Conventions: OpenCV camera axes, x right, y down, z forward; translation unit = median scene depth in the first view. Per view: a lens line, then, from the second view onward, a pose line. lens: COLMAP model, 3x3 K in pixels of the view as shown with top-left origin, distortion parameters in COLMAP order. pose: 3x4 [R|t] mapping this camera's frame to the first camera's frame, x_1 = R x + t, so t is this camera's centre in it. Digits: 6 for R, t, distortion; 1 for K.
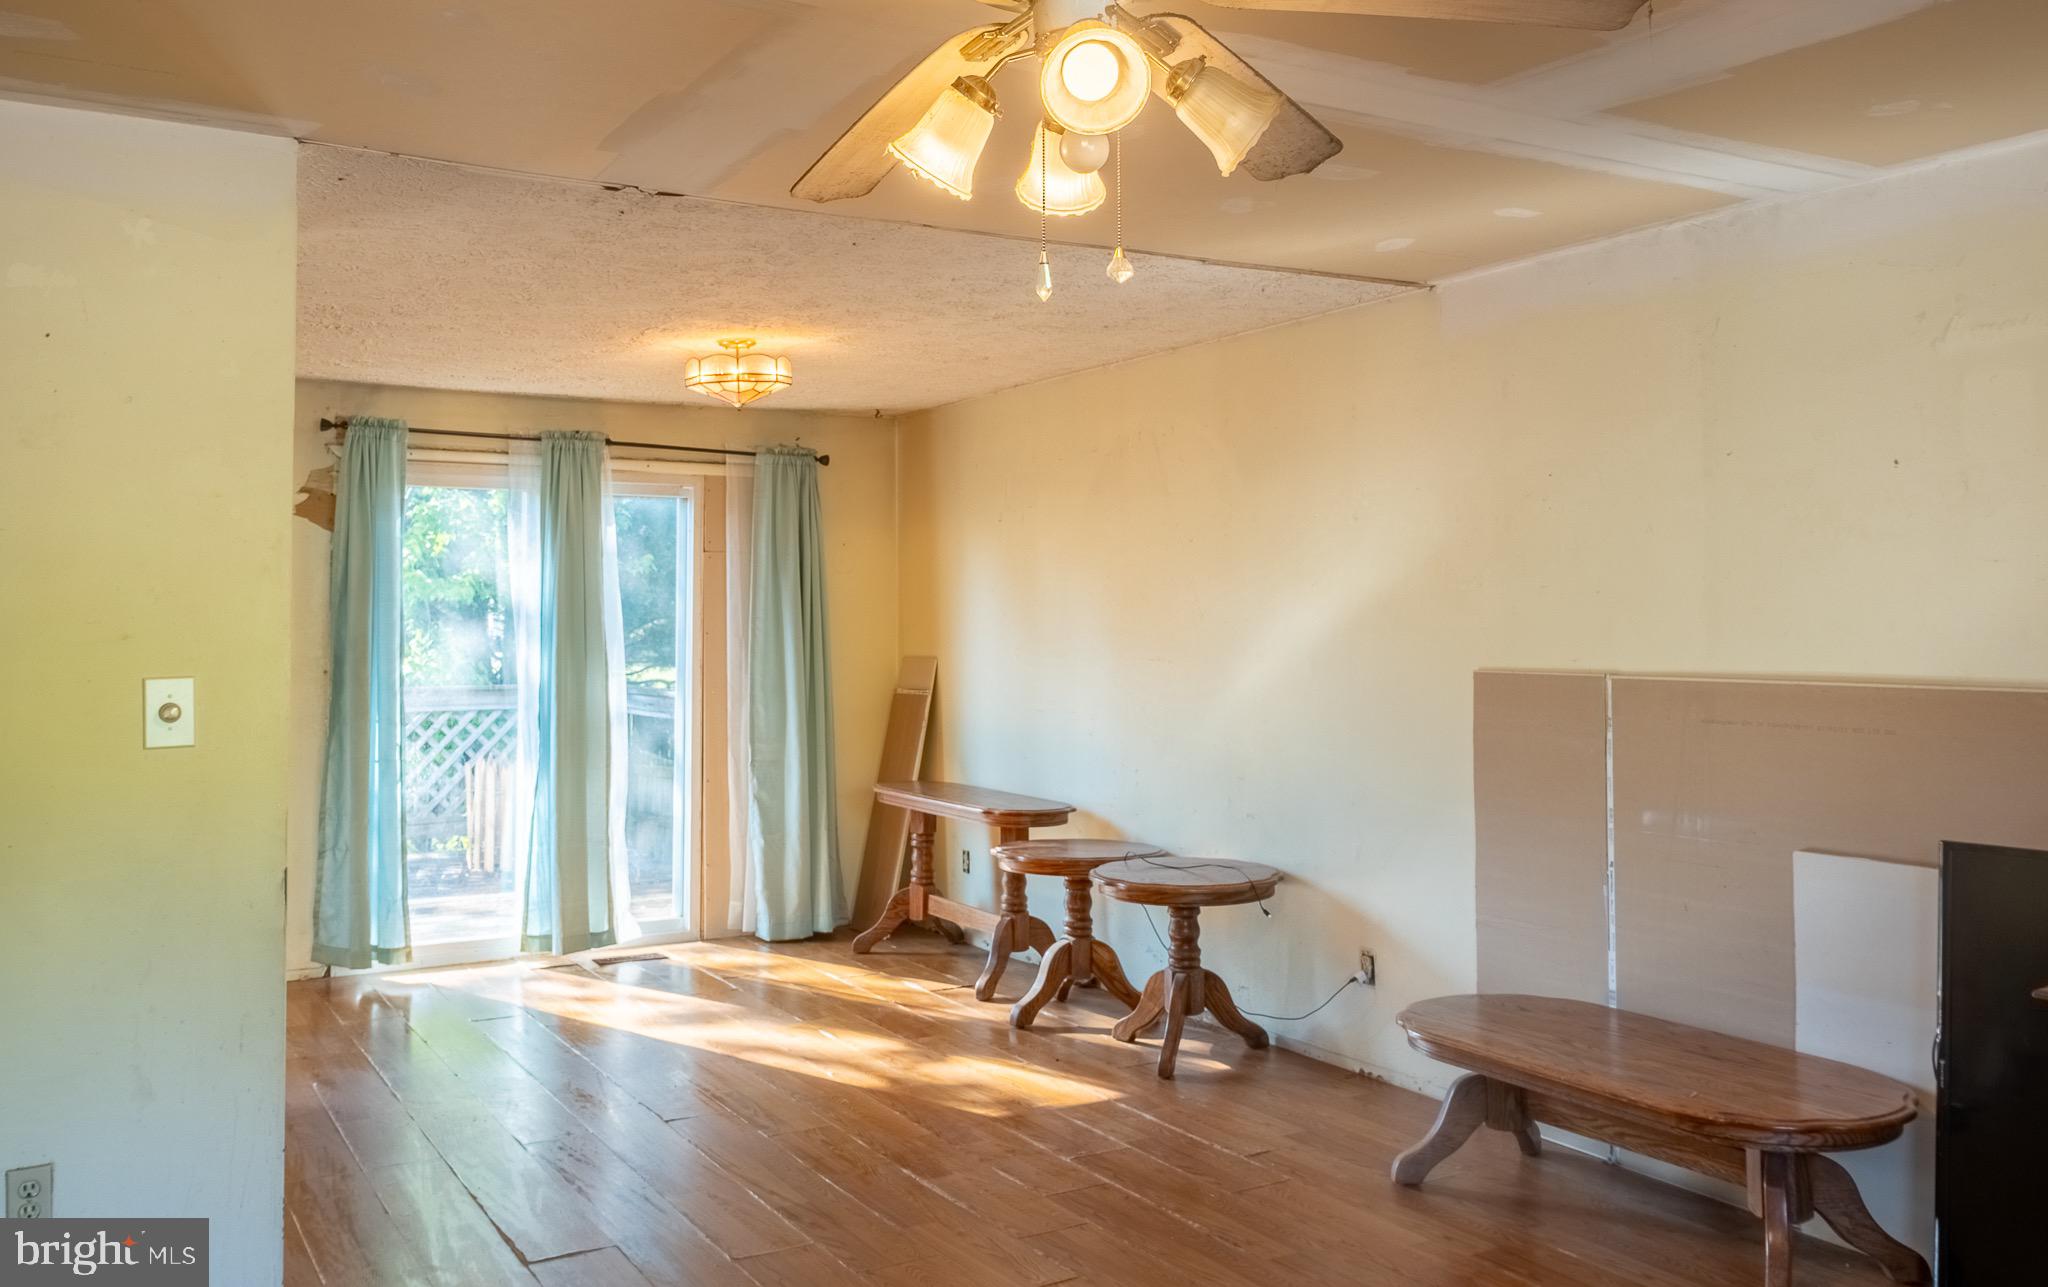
lens RADIAL K [[1677.3, 0, 952.6], [0, 1677.3, 553.0], [0, 0, 1]] dist [0.008493, -0.011273]
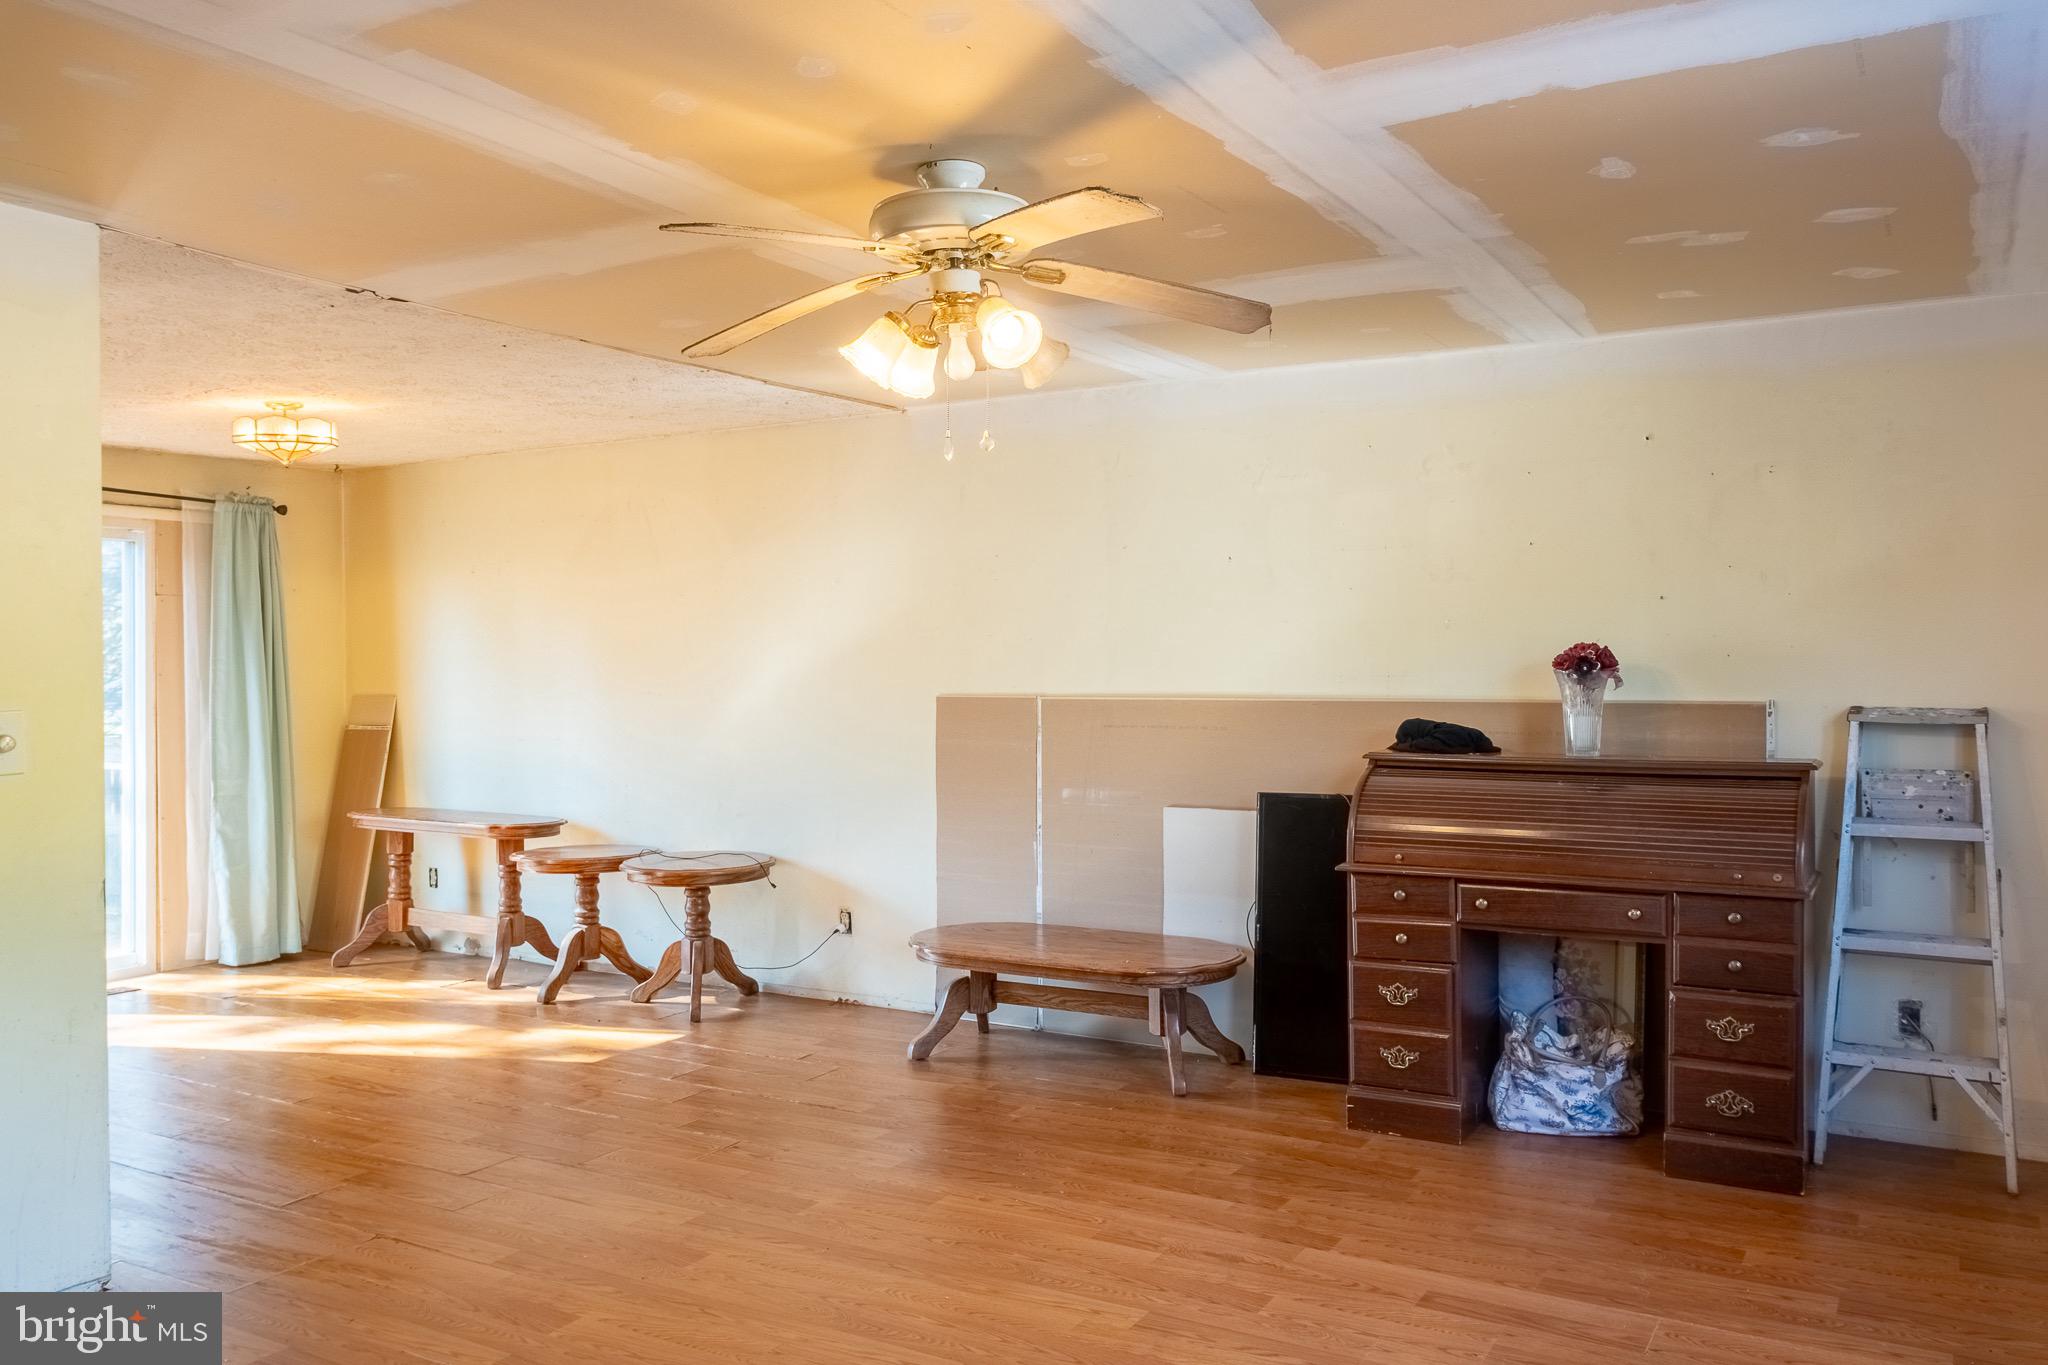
lens RADIAL K [[1586.6, 0, 1025.2], [0, 1586.6, 685.0], [0, 0, 1]] dist [-0.002593, 0.004891]
pose [[0.863925, -0.010934, 0.503501, -0.239562], [-0.016774, 0.998585, 0.050467, -0.005008], [-0.503341, -0.052046, 0.862519, -0.133171]]
